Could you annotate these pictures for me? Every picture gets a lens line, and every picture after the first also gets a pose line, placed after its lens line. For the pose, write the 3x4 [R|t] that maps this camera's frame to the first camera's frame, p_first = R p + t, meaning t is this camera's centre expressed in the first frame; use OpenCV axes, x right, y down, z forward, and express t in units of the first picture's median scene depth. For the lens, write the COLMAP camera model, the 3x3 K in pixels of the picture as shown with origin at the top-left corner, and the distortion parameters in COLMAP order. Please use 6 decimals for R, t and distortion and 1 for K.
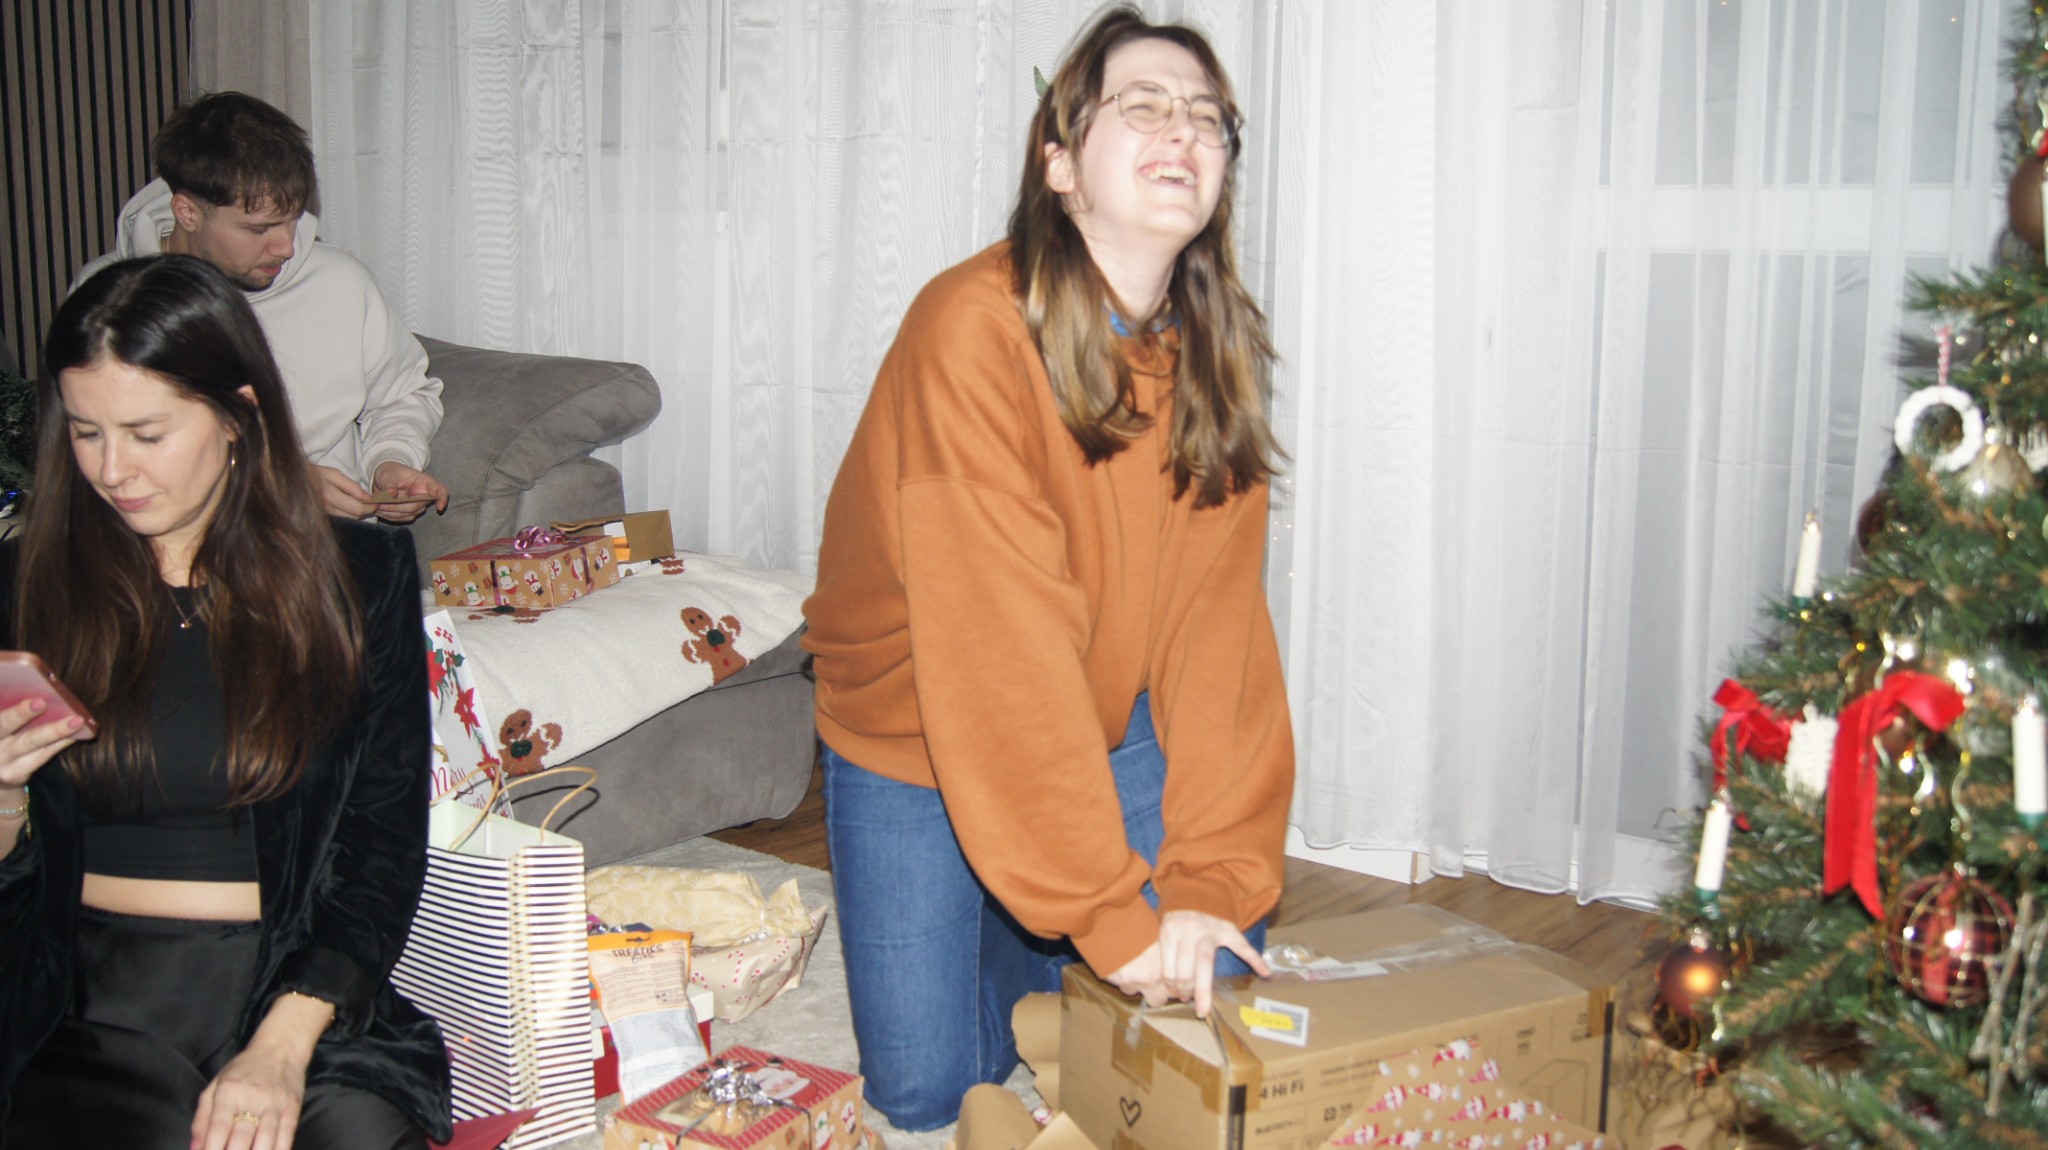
lens RADIAL K [[2071.0, 0, 1015.3], [0, 2071.0, 560.9], [0, 0, 1]] dist [-0.053569, 0.015525]
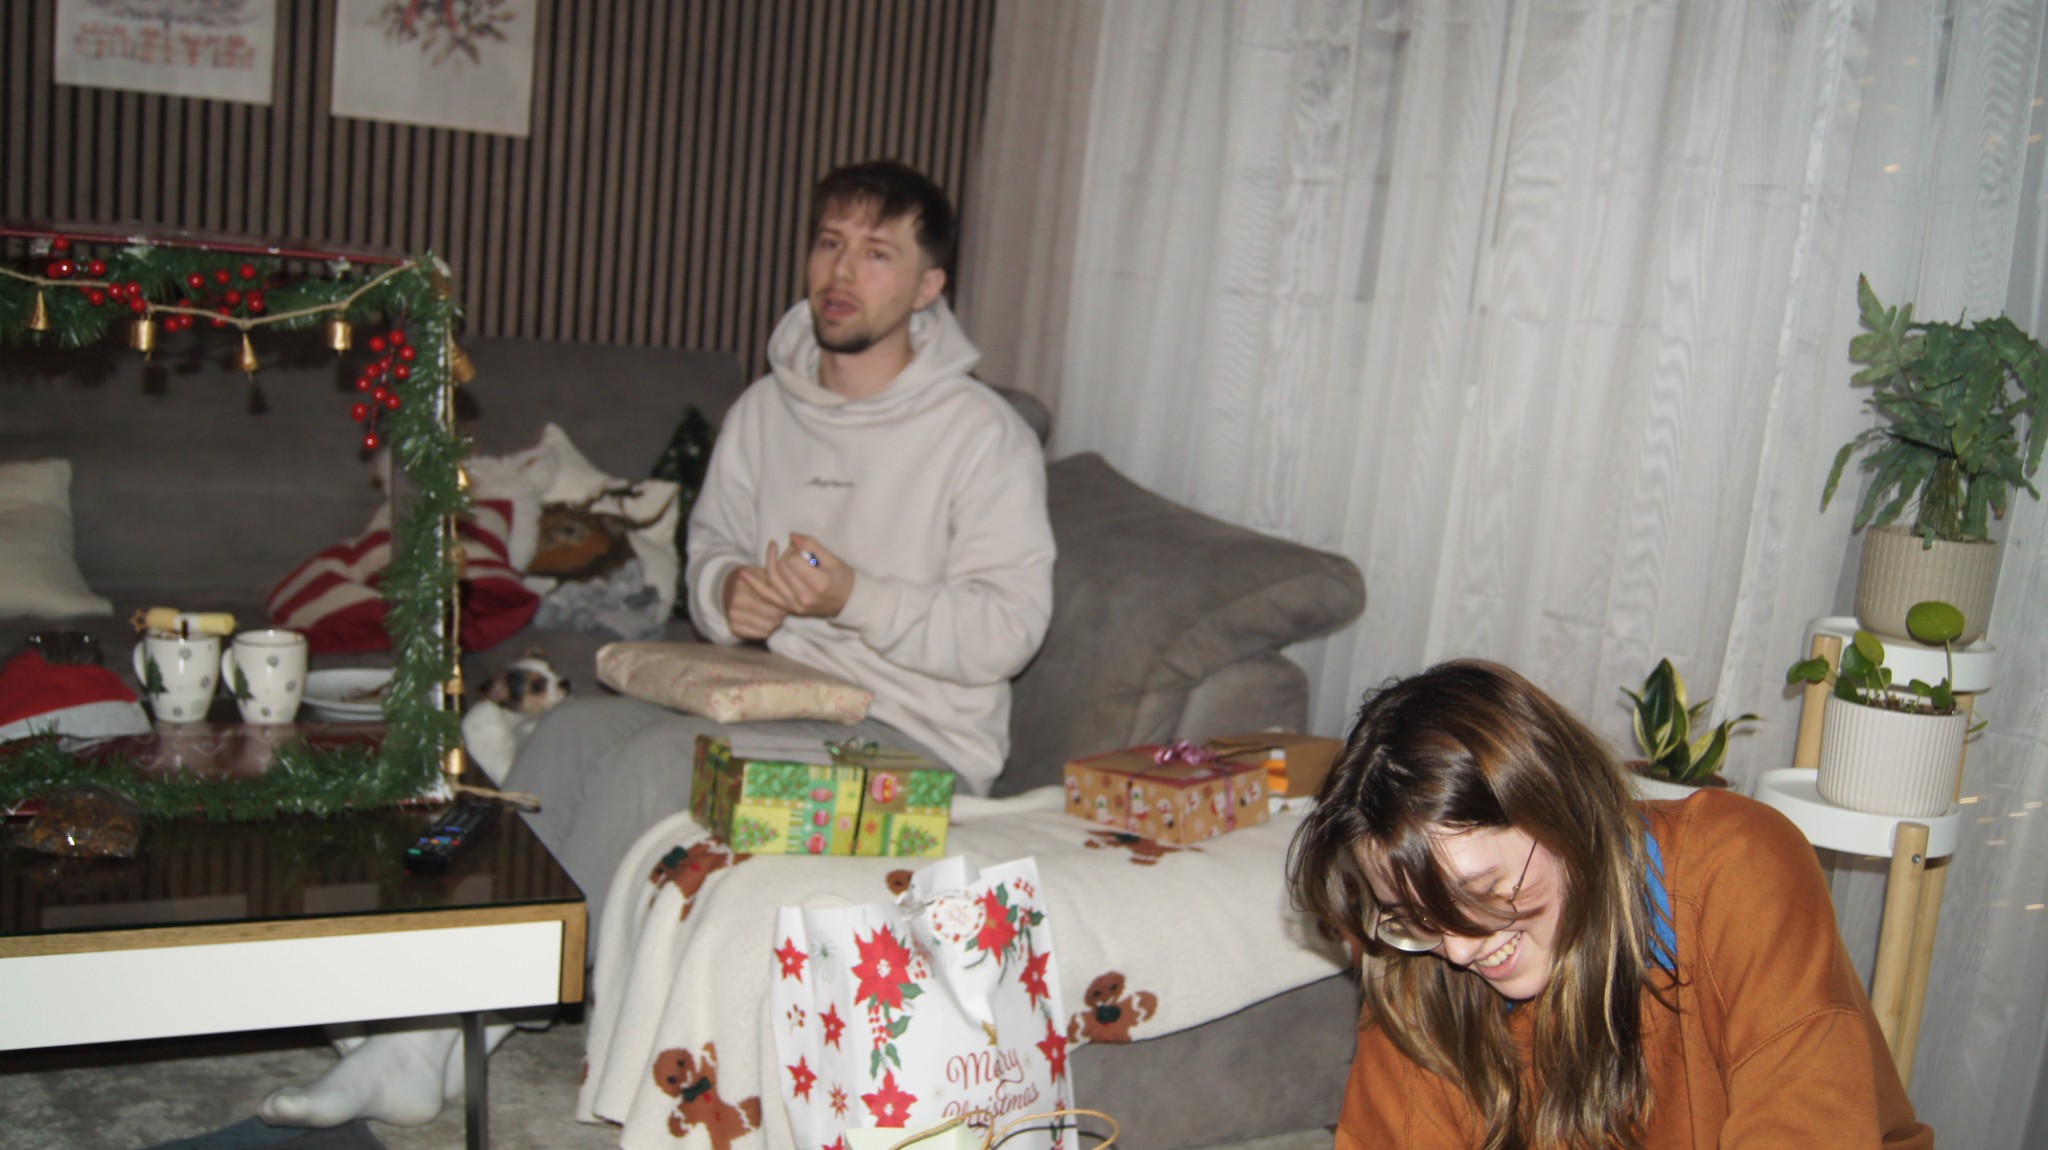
lens RADIAL K [[2071.0, 0, 1015.3], [0, 2071.0, 560.9], [0, 0, 1]] dist [-0.053569, 0.015525]
pose [[0.915228, 0.133100, -0.380318, 0.028316], [-0.145287, 0.989384, -0.003377, -0.083084], [0.375831, 0.058346, 0.924849, 0.156906]]
